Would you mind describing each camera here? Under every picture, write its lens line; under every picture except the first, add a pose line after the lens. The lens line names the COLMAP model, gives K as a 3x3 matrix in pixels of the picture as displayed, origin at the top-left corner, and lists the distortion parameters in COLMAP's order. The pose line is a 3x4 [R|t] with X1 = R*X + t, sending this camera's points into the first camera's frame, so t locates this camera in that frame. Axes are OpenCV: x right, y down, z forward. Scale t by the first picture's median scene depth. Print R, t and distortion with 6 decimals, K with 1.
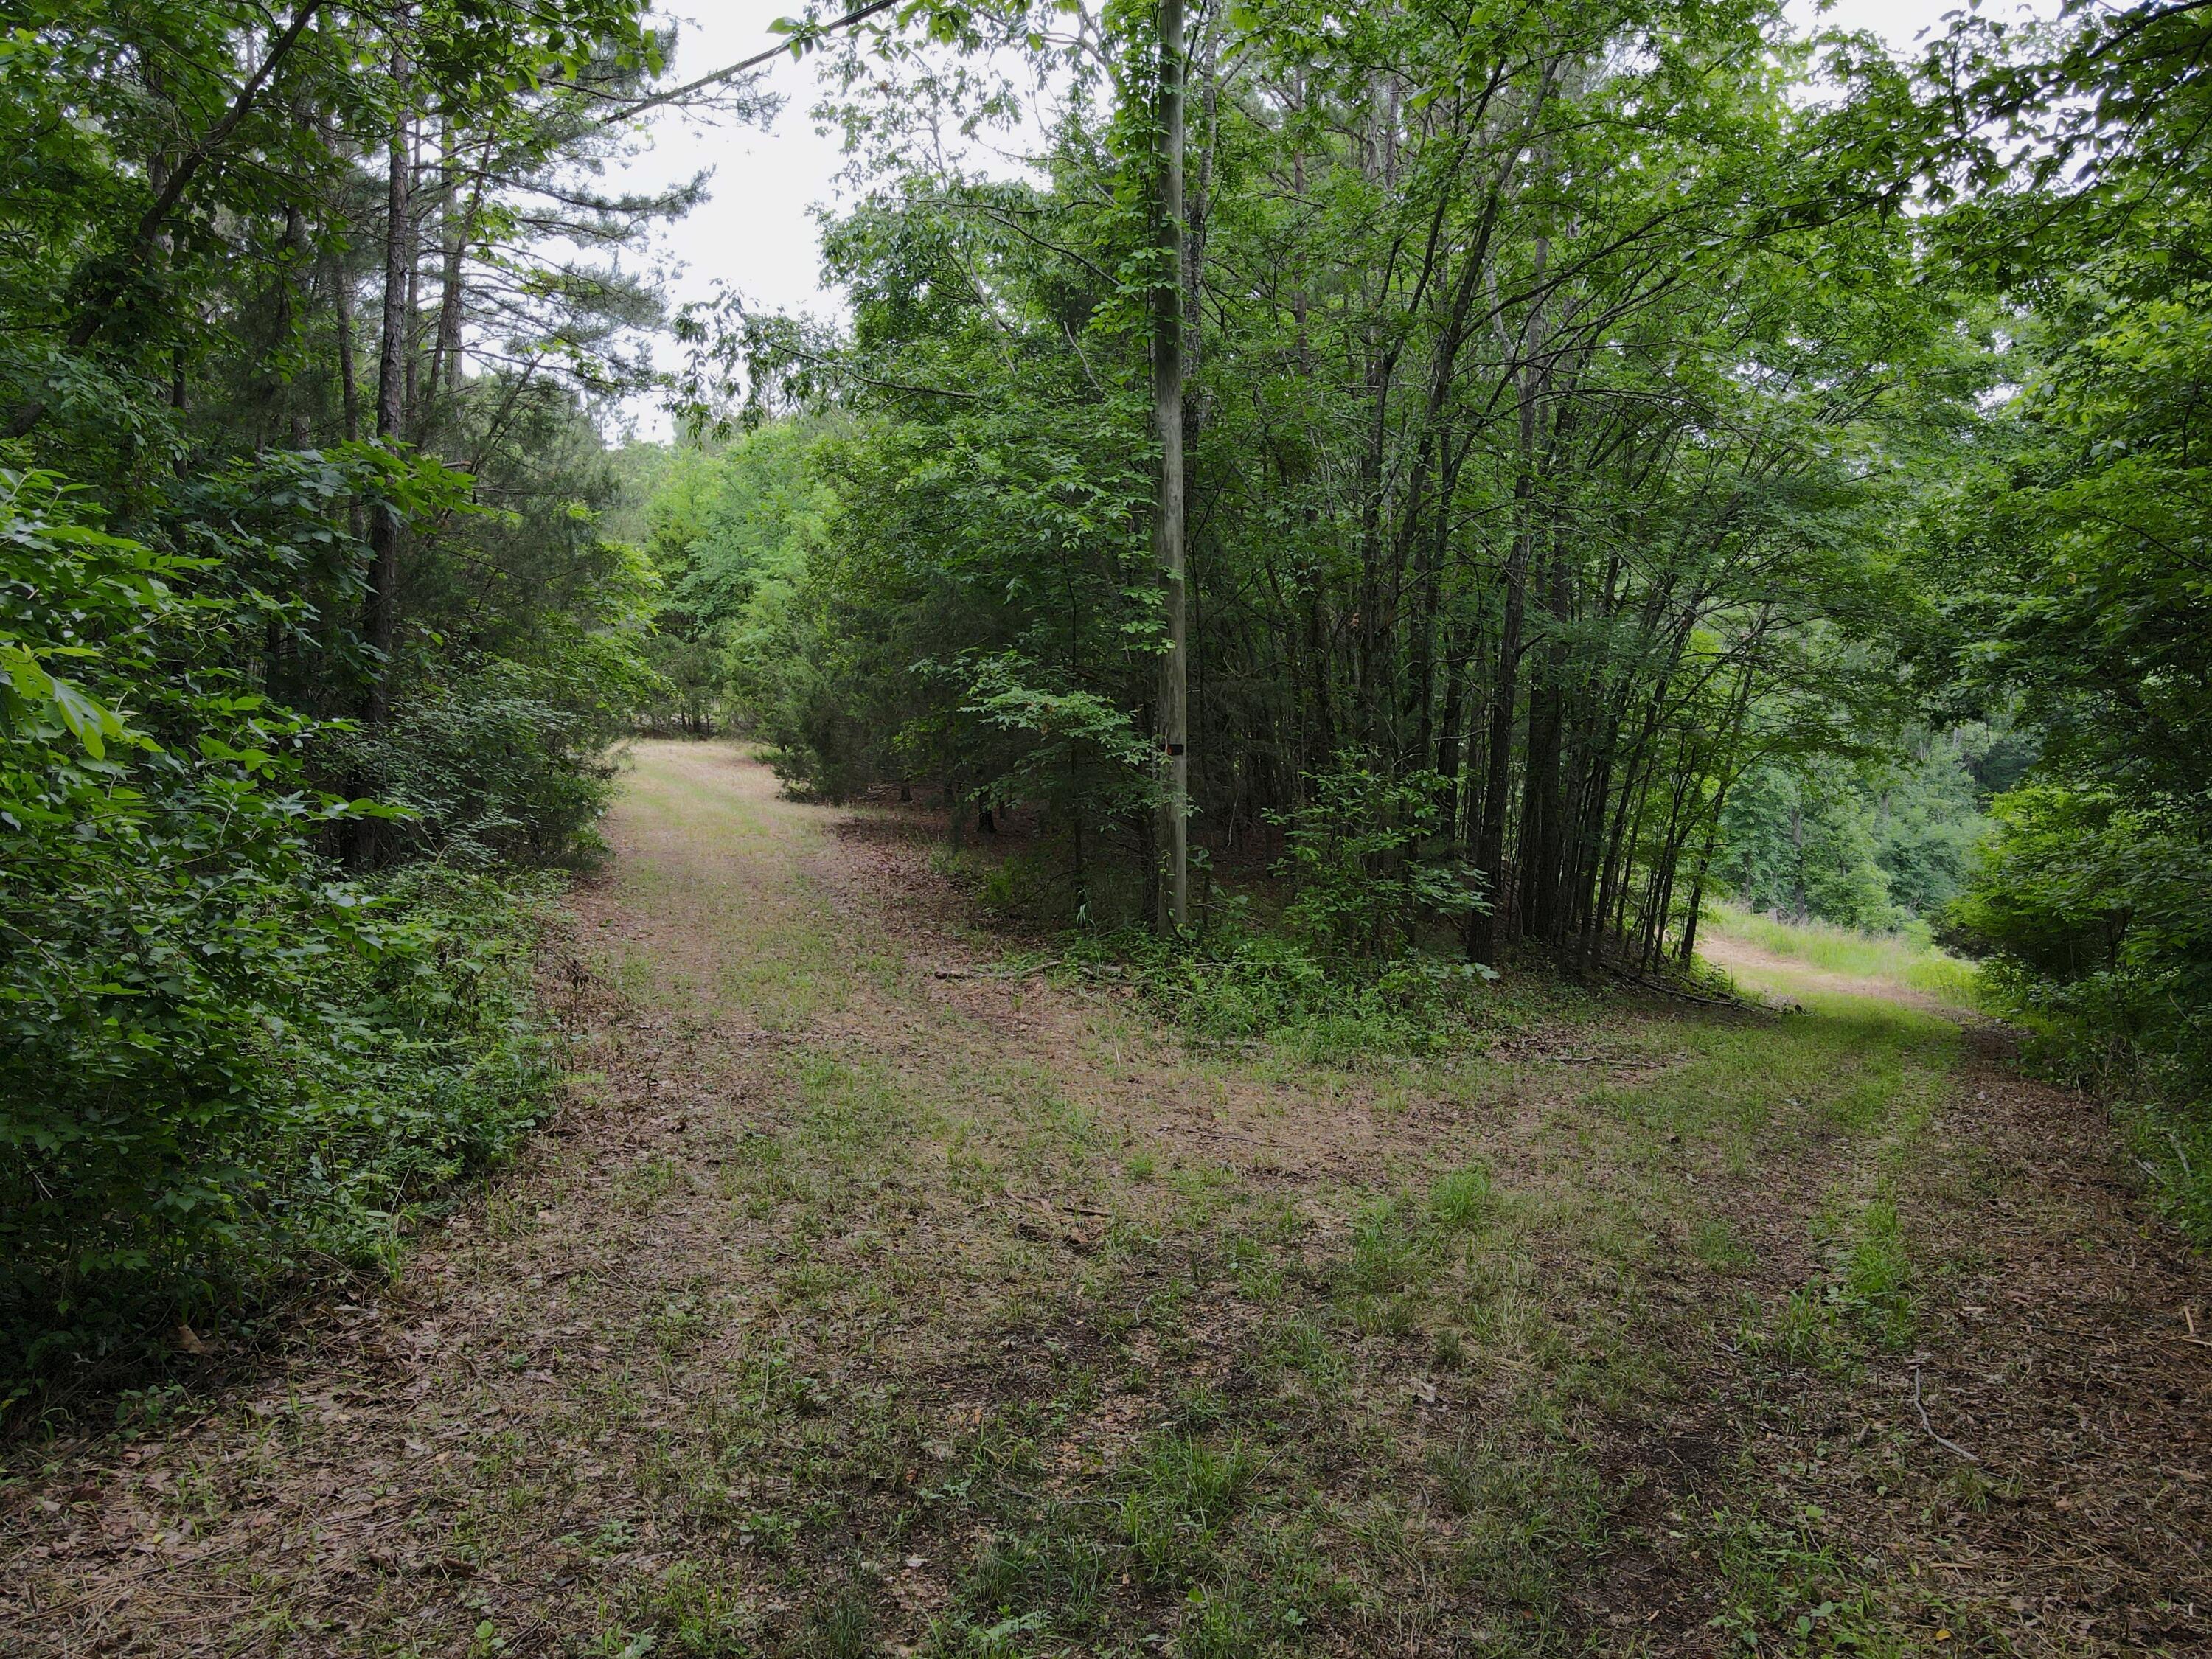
lens RADIAL K [[1541.2, 0, 1103.0], [0, 1541.2, 844.0], [0, 0, 1]] dist [0.001315, 0.000811]
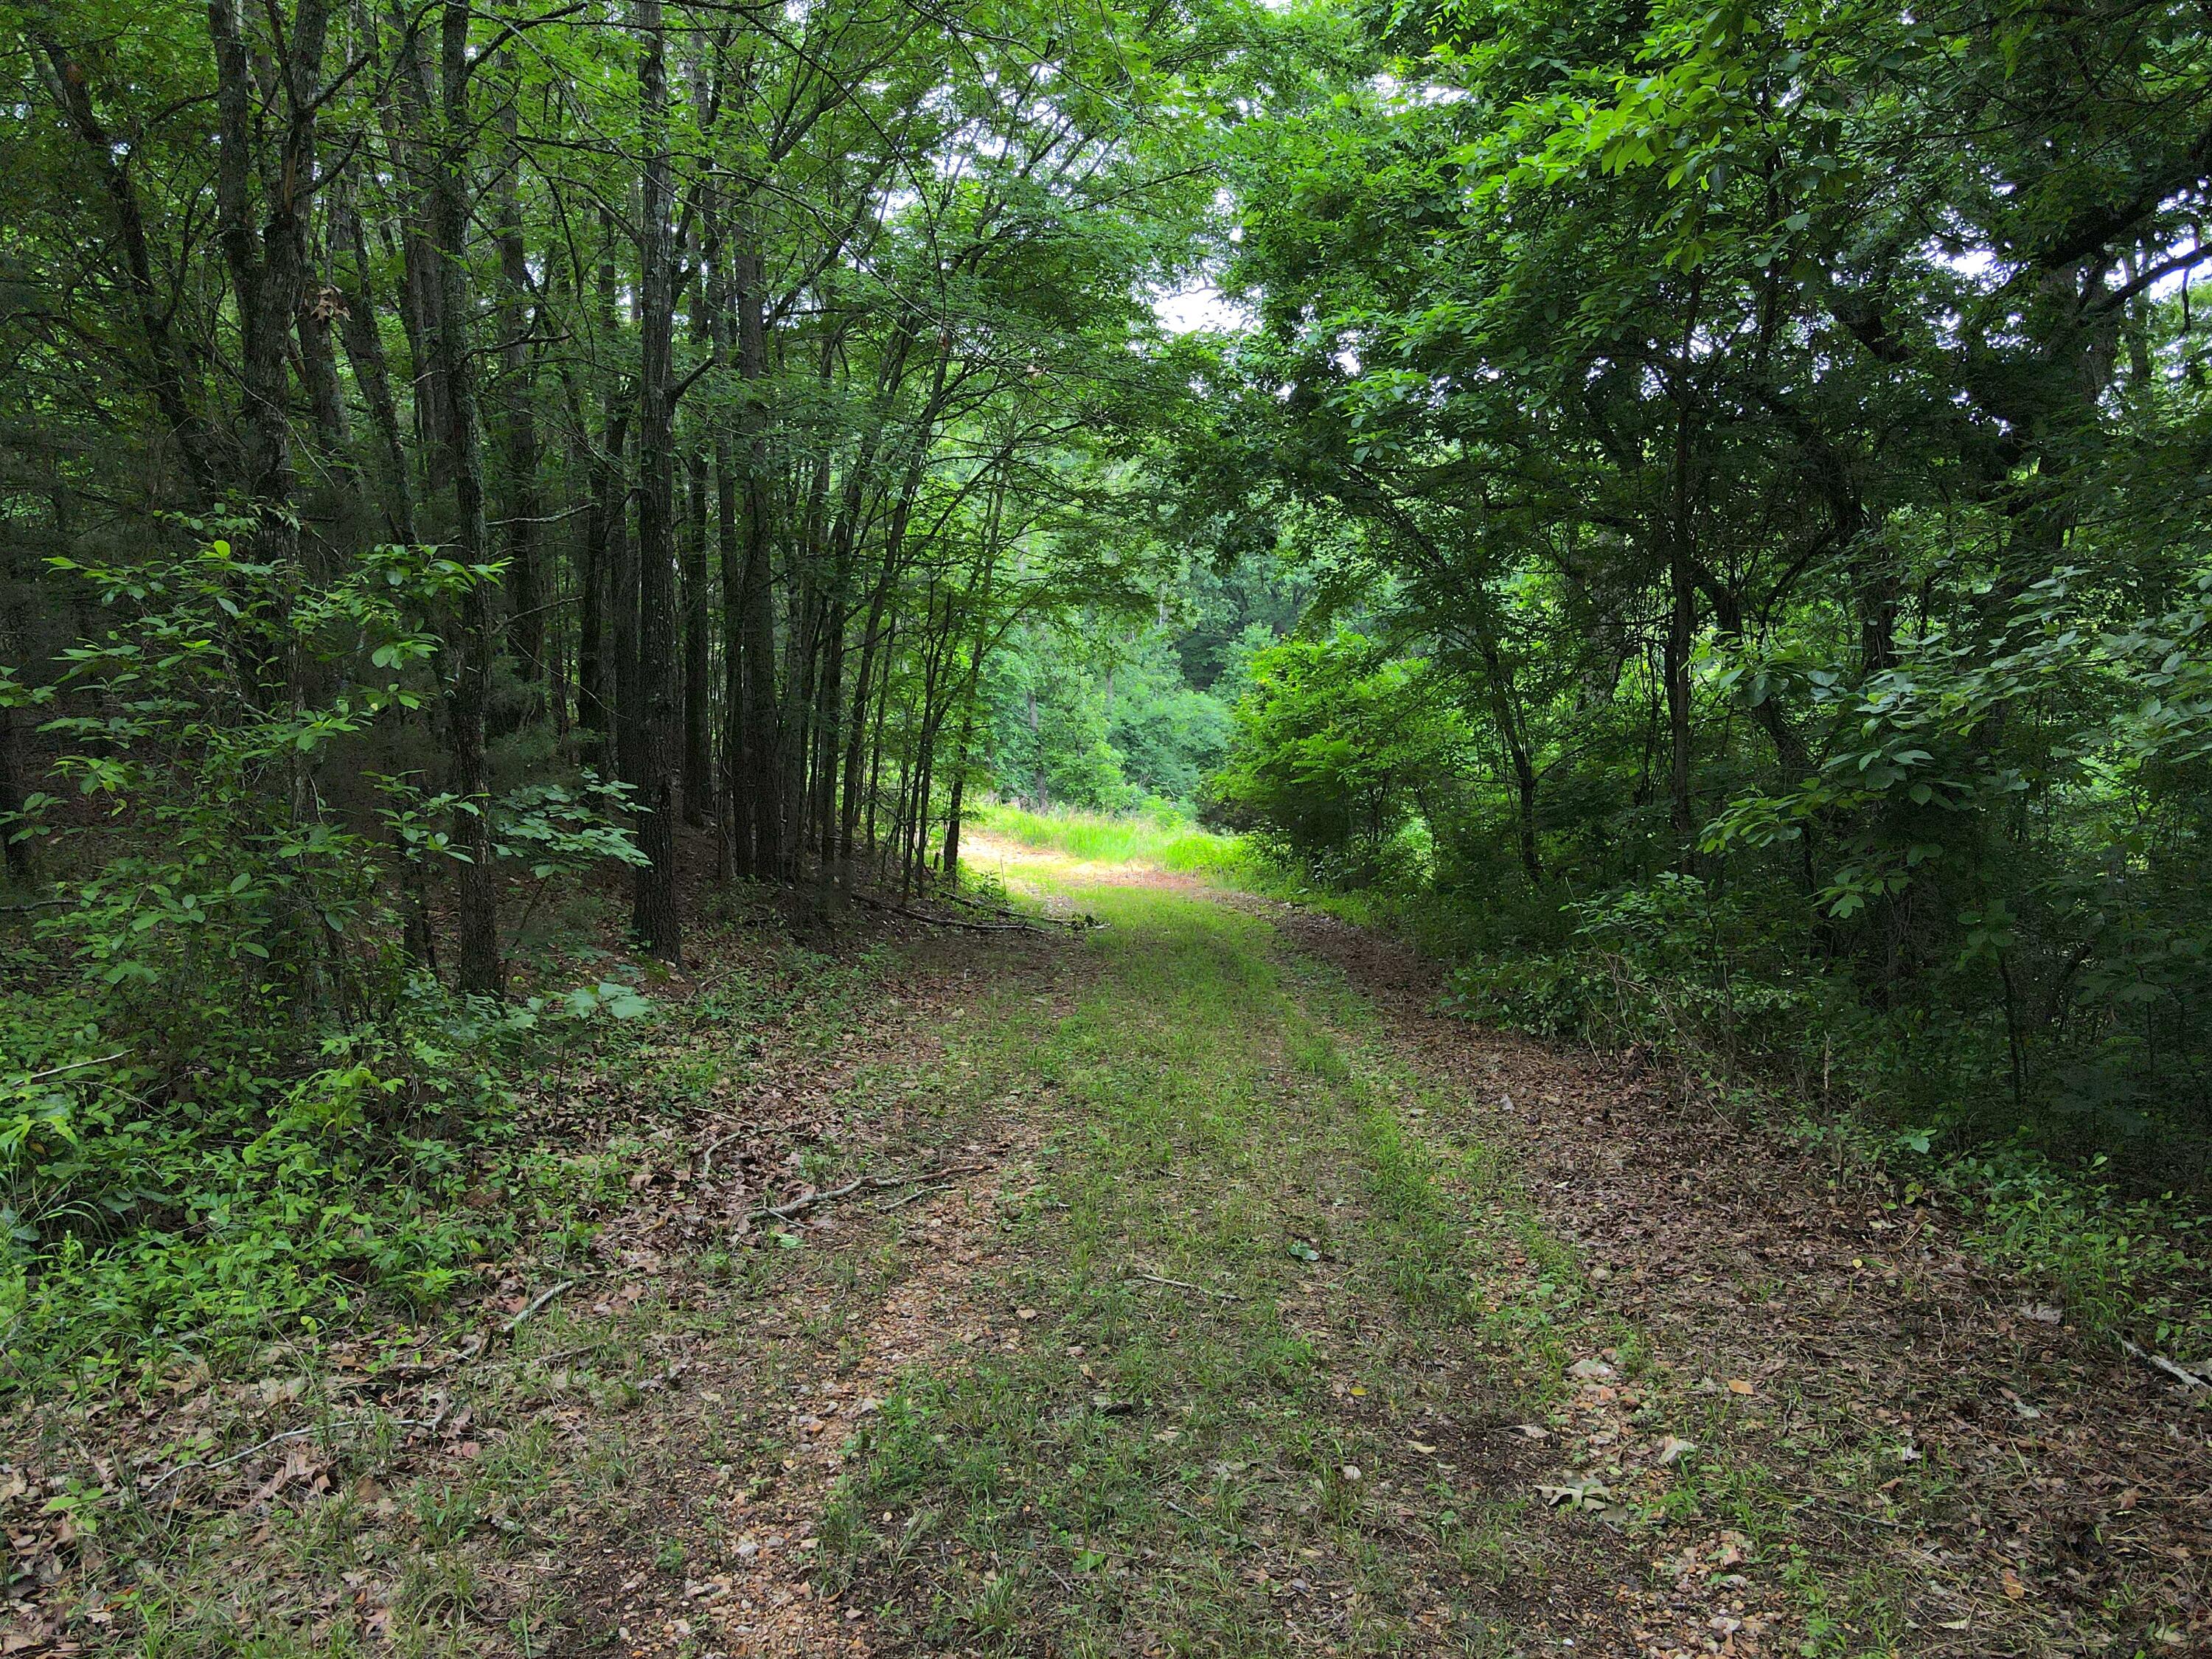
lens RADIAL K [[1541.2, 0, 1106.5], [0, 1541.2, 836.8], [0, 0, 1]] dist [0.001315, 0.000811]
pose [[0.882837, -0.098482, 0.459238, 0.068420], [0.074309, 0.994742, 0.070470, 0.004974], [-0.463764, -0.028088, 0.885514, 0.211431]]
